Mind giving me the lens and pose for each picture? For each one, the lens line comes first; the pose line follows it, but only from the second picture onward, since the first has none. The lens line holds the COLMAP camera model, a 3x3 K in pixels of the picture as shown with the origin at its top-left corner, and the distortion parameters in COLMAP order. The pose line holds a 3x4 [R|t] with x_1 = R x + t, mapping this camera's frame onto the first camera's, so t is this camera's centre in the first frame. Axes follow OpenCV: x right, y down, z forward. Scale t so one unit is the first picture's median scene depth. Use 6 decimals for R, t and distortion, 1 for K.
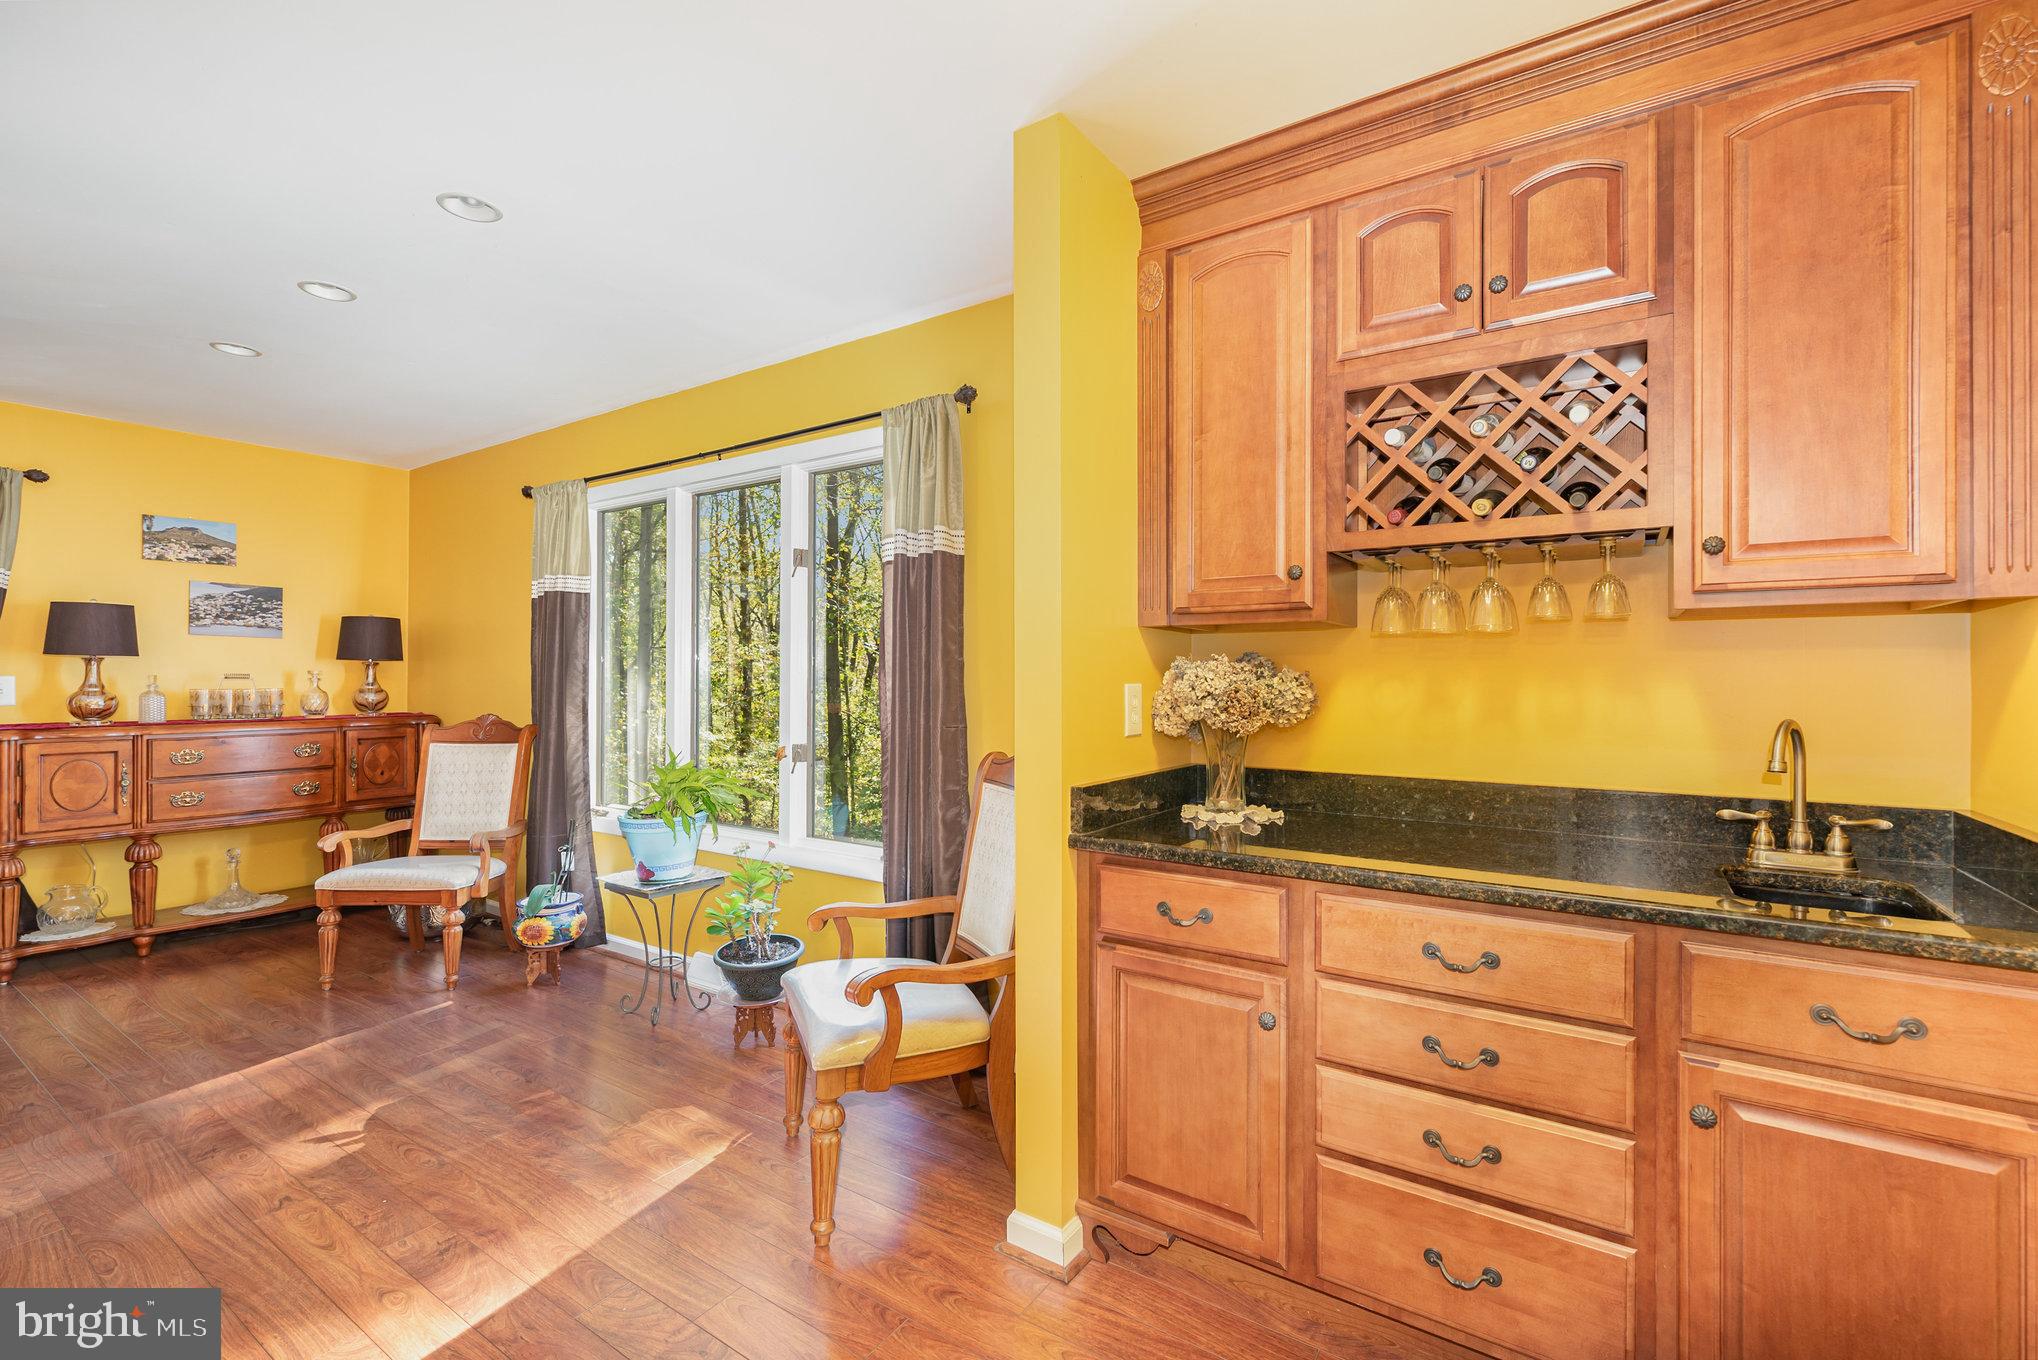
lens RADIAL K [[883.0, 0, 1015.7], [0, 883.0, 678.9], [0, 0, 1]] dist [-0.001675, 0.000716]
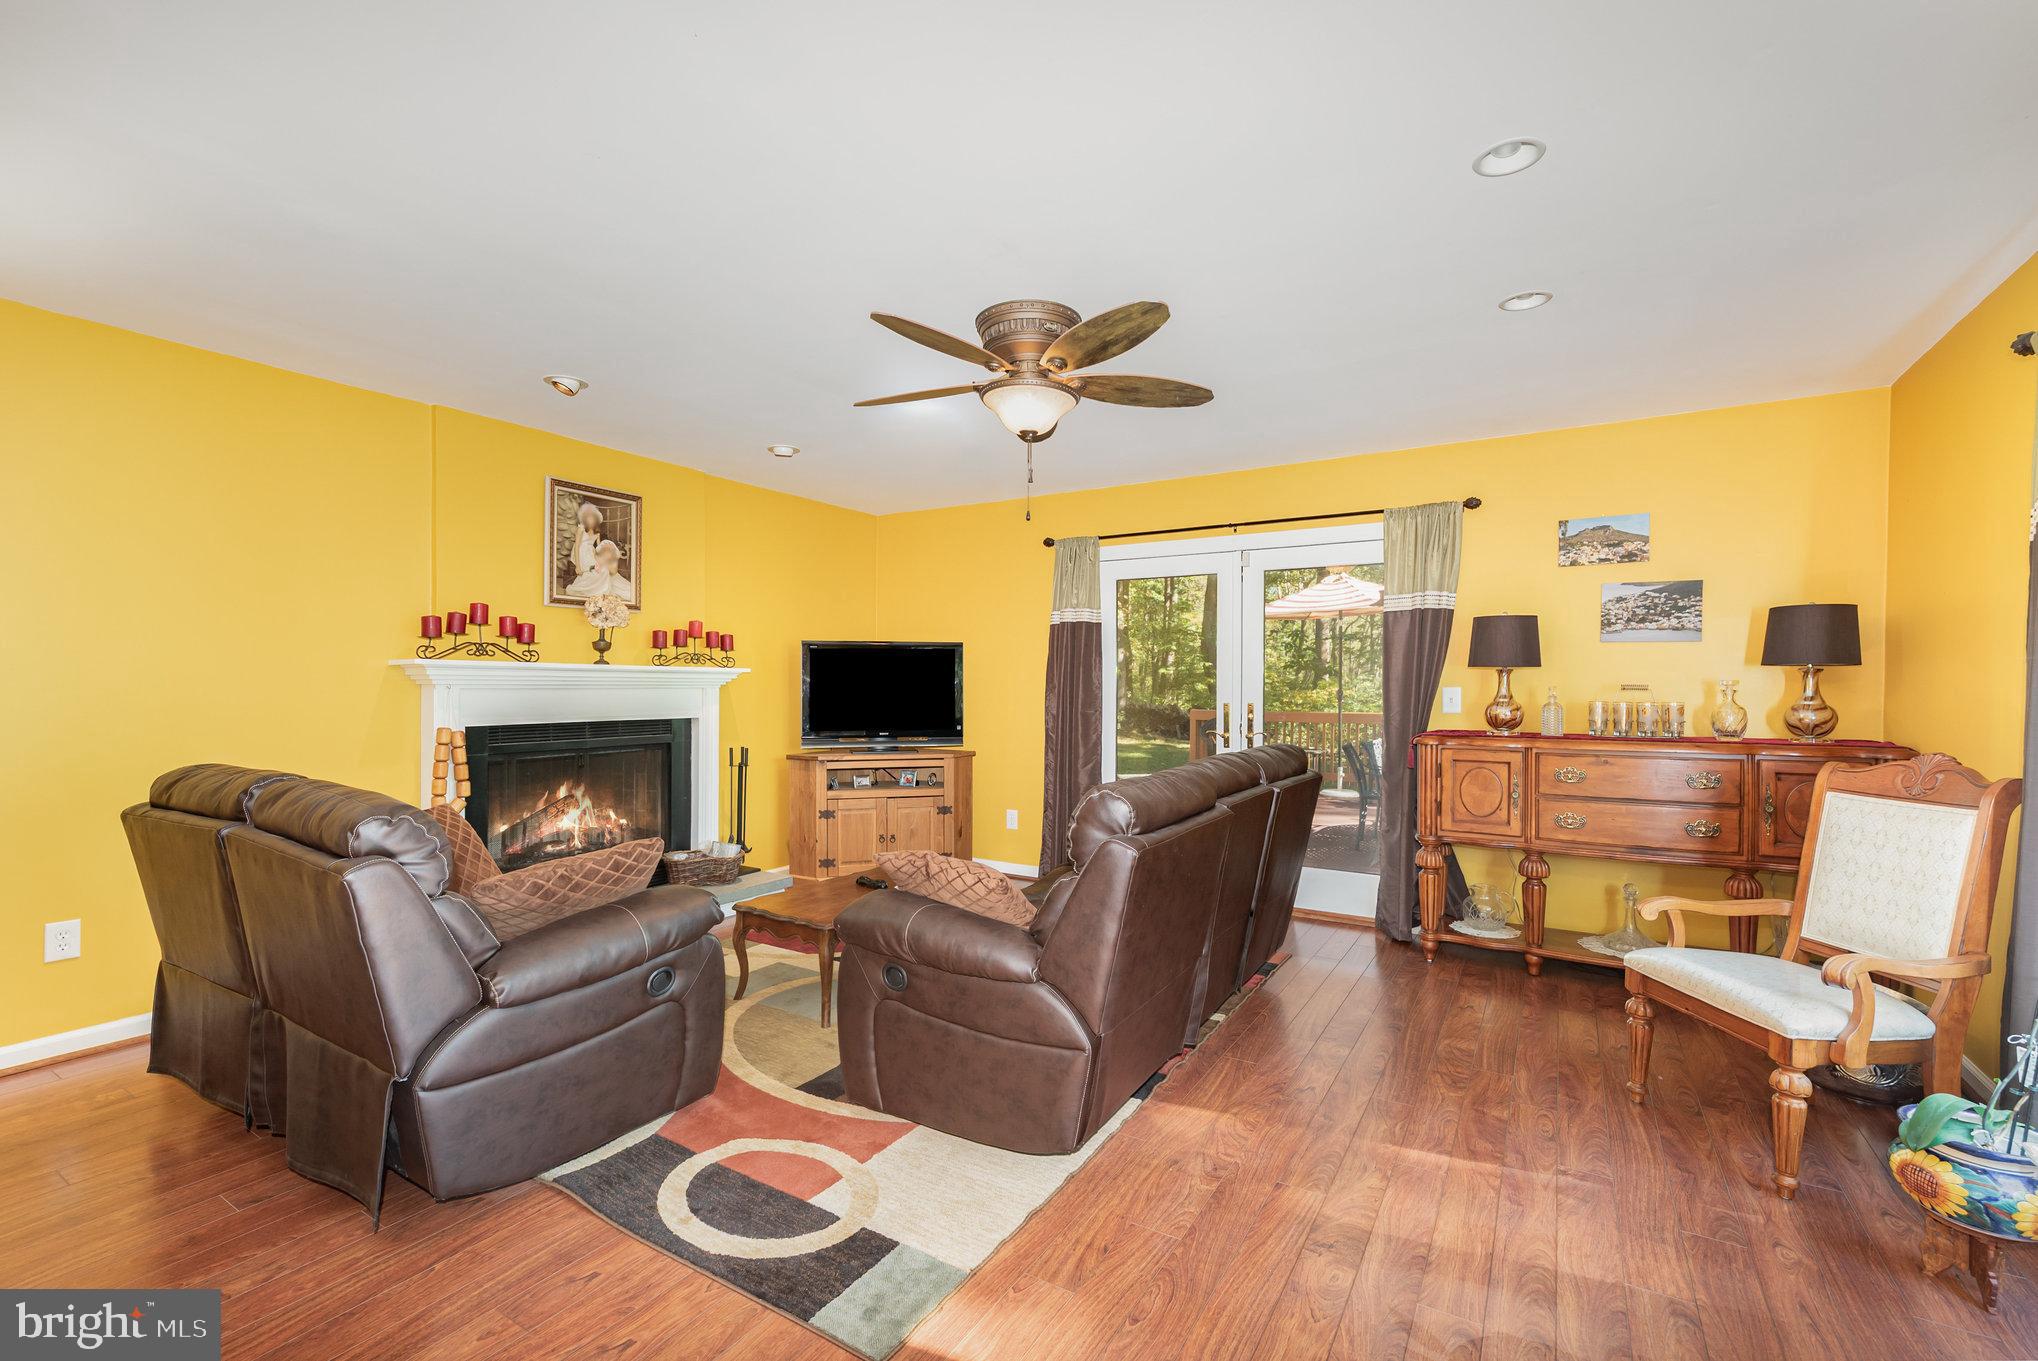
lens RADIAL K [[883.0, 0, 1012.5], [0, 883.0, 688.0], [0, 0, 1]] dist [-0.001675, 0.000716]
pose [[0.047772, 0.000955, -0.998858, -0.044553], [-0.006307, 0.999980, 0.000655, 0.001036], [0.998838, 0.006269, 0.047777, 0.355545]]
